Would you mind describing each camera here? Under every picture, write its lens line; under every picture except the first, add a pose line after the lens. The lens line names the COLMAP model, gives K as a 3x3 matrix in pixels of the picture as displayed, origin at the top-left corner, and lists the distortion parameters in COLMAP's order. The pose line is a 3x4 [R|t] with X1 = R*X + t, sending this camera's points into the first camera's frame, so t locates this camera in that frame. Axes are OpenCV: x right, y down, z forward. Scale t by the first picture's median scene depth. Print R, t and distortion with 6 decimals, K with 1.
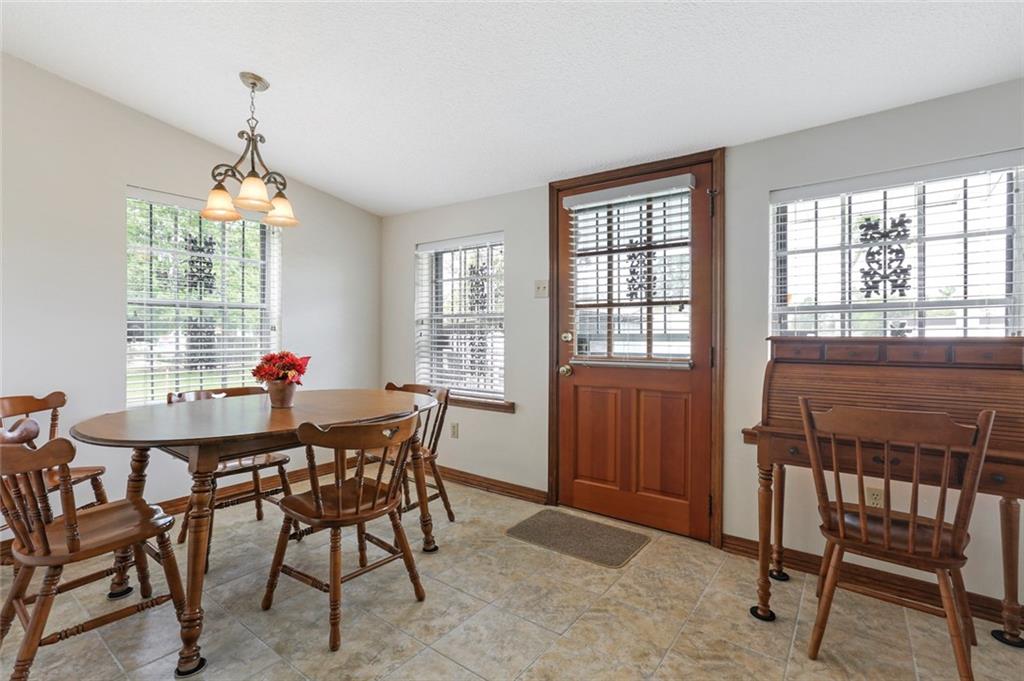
lens RADIAL K [[473.7, 0, 521.6], [0, 473.7, 337.7], [0, 0, 1]] dist [-0.019827, 0.004642]
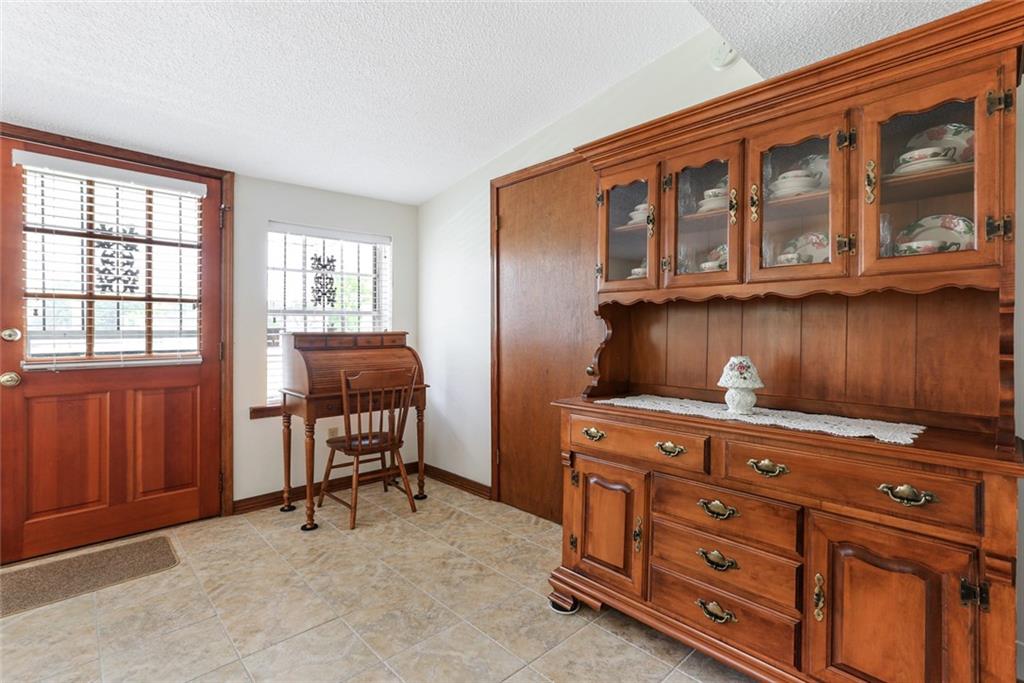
lens RADIAL K [[473.7, 0, 529.8], [0, 473.7, 331.8], [0, 0, 1]] dist [-0.019827, 0.004642]
pose [[0.124327, -0.006758, 0.992218, -0.666021], [0.004744, 0.999969, 0.006216, -0.009246], [-0.992230, 0.003934, 0.124355, 0.124700]]
